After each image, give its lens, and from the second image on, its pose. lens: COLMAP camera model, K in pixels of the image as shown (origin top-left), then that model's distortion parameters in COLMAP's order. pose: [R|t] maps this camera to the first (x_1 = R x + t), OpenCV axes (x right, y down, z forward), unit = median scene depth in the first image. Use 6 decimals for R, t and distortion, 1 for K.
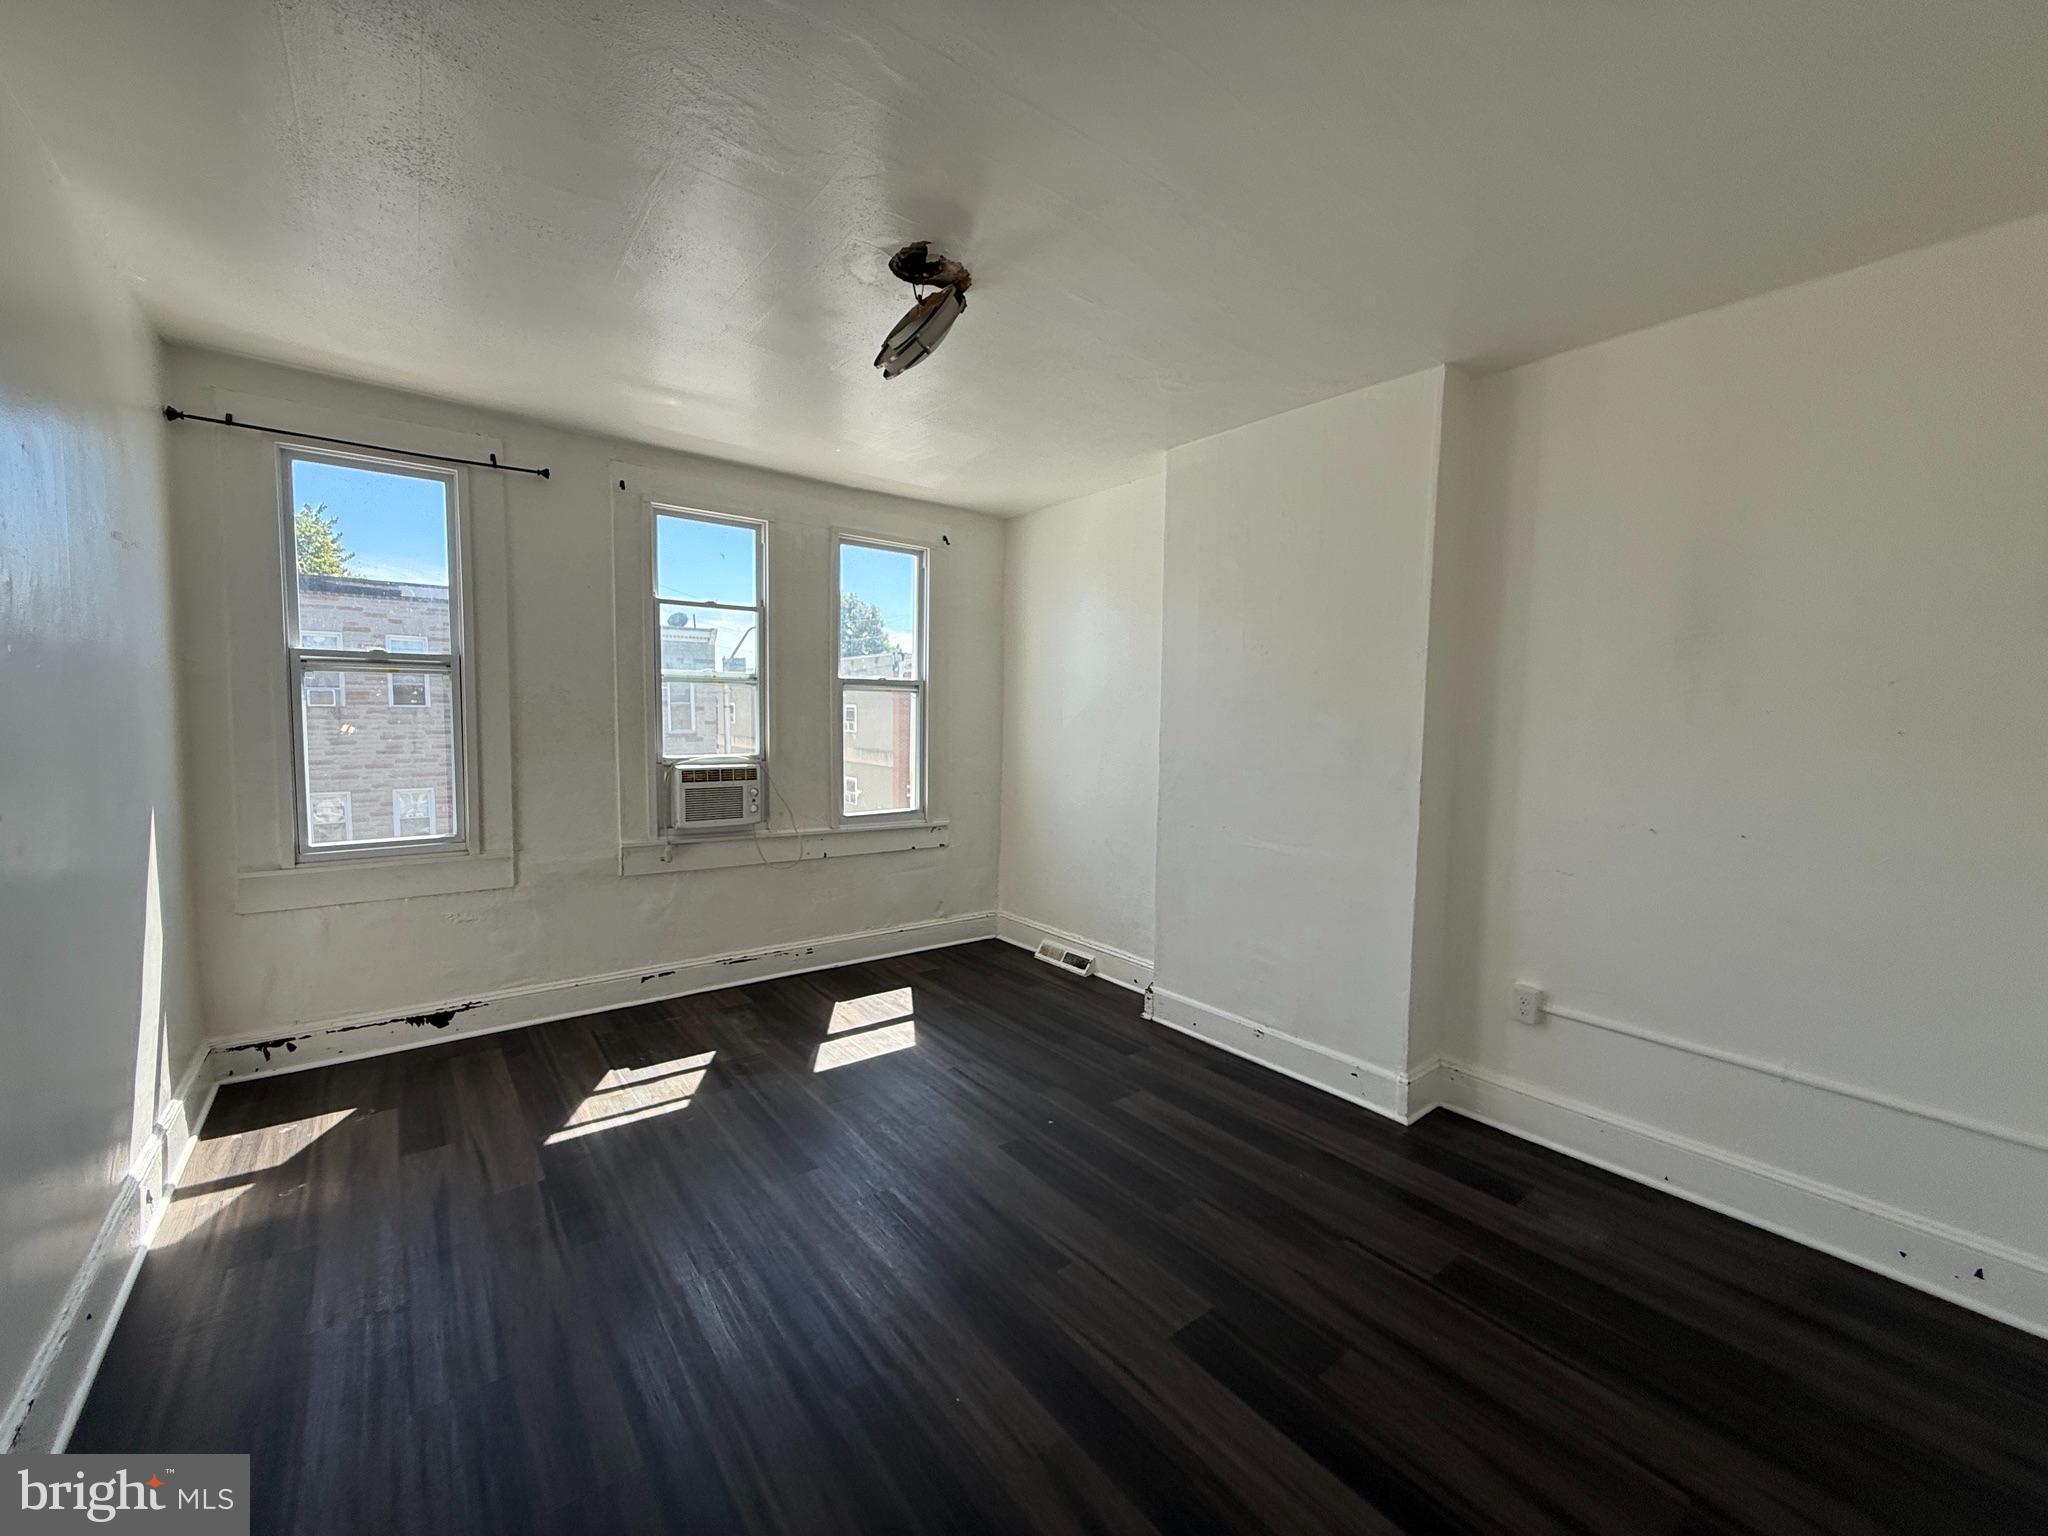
lens RADIAL K [[822.2, 0, 1019.3], [0, 822.2, 774.5], [0, 0, 1]] dist [-0.000870, 0.000707]
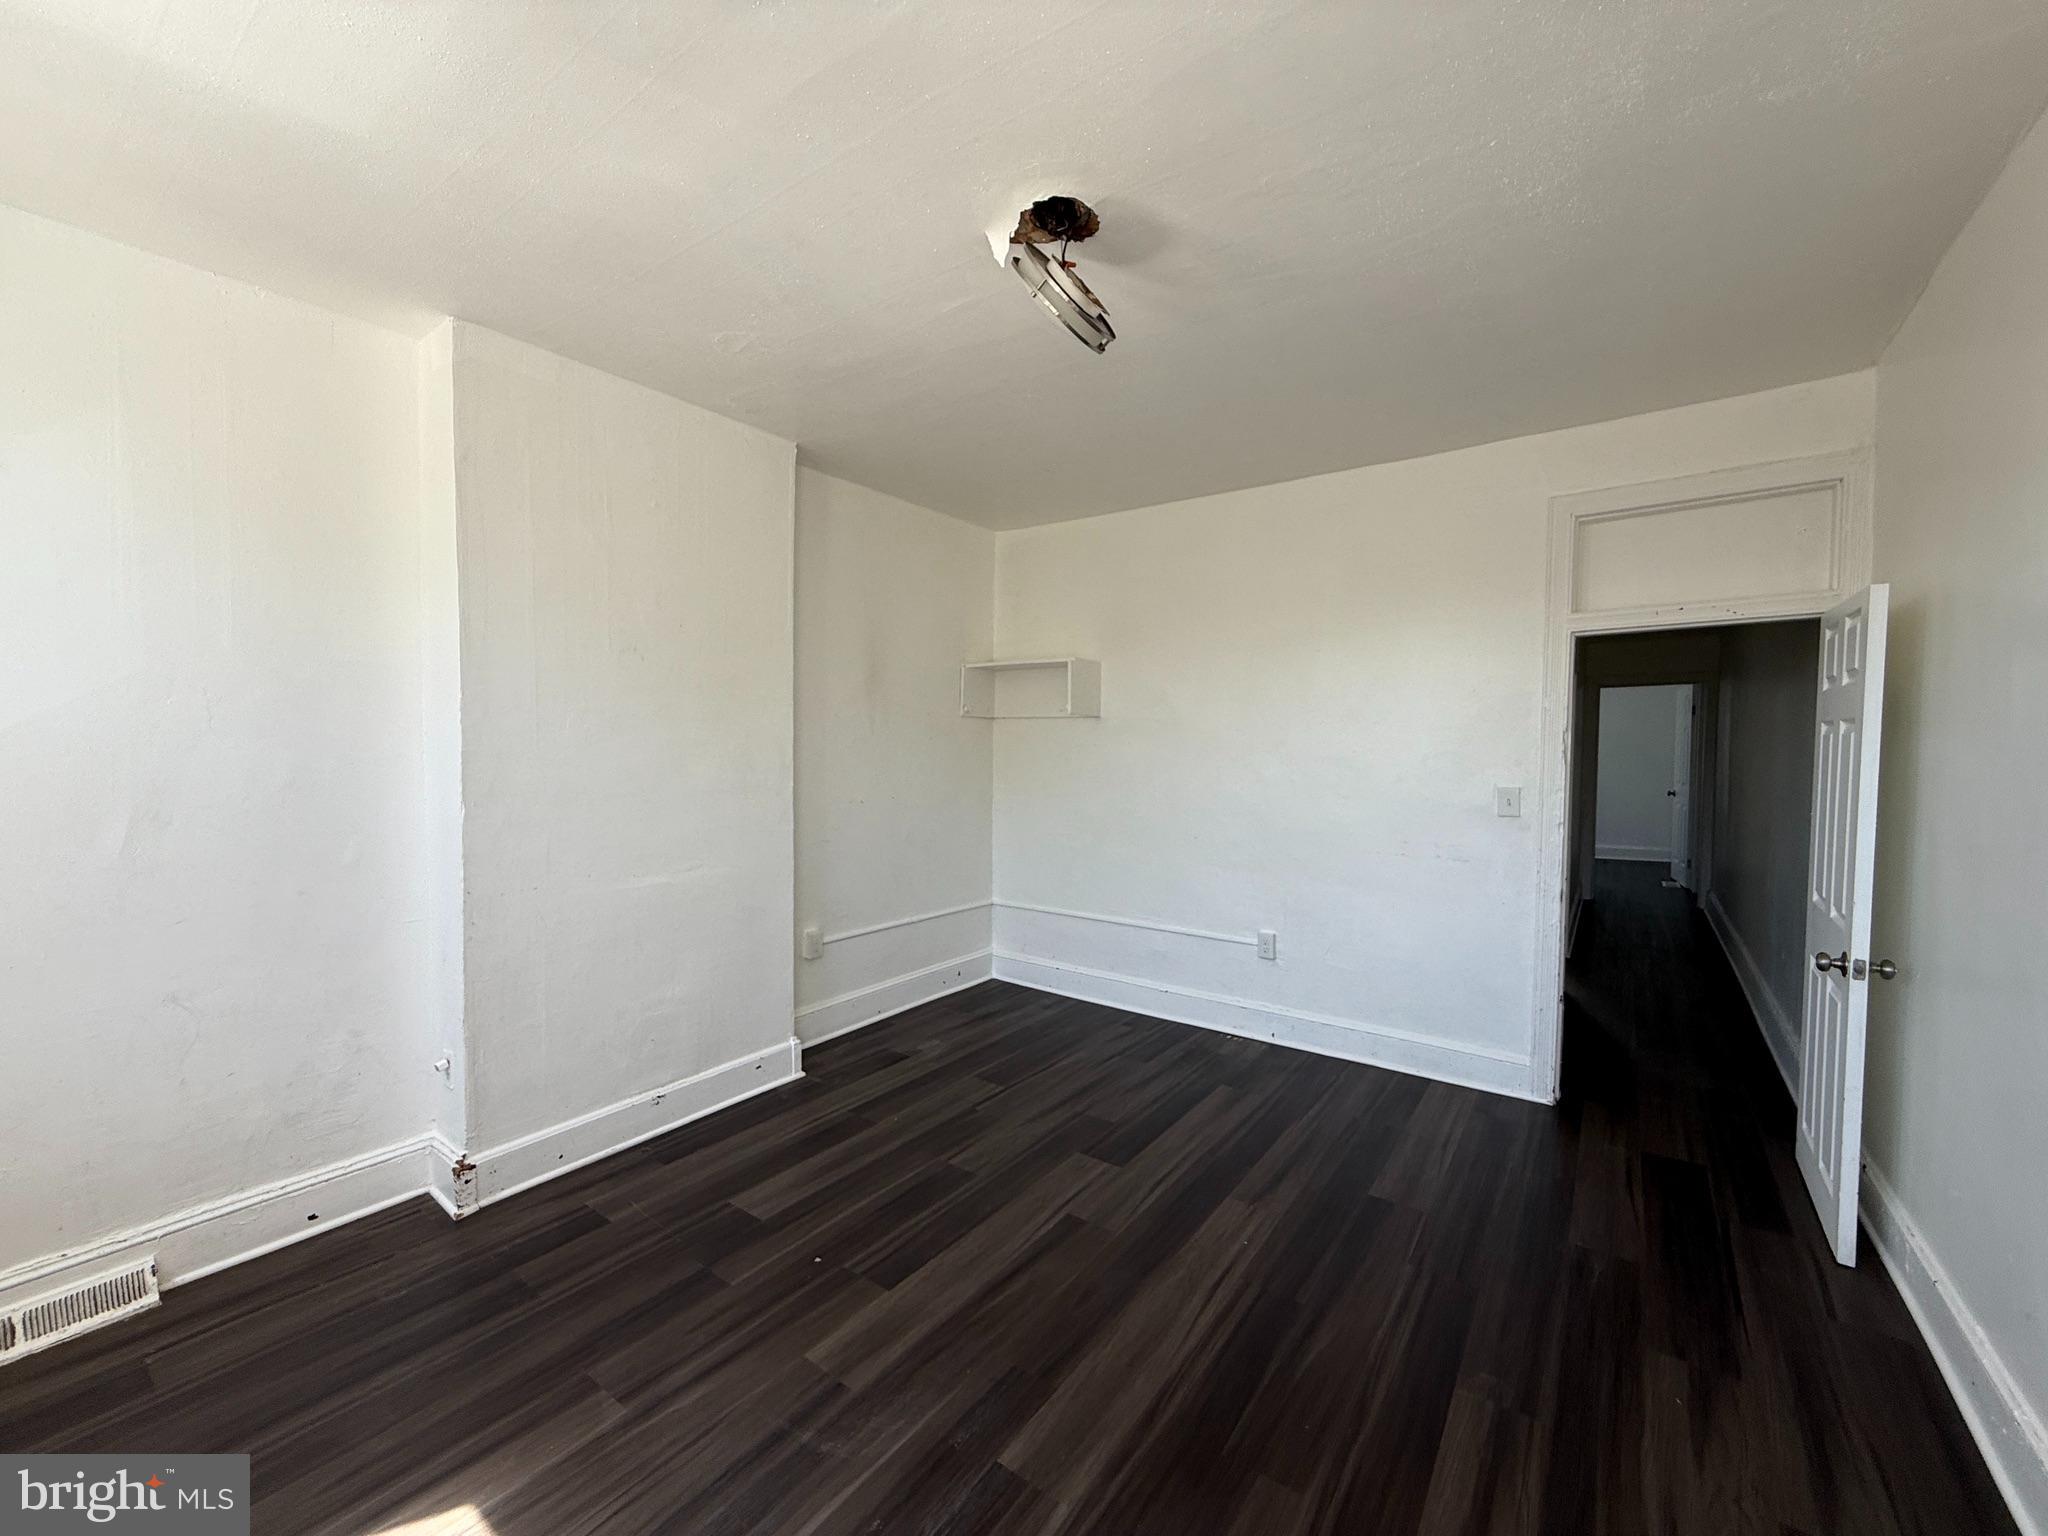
lens RADIAL K [[822.2, 0, 1015.7], [0, 822.2, 767.0], [0, 0, 1]] dist [-0.000870, 0.000707]
pose [[-0.272593, -0.044678, 0.961091, -0.701020], [0.068452, 0.995489, 0.065692, -0.071209], [-0.959691, 0.083696, -0.268305, 0.947986]]
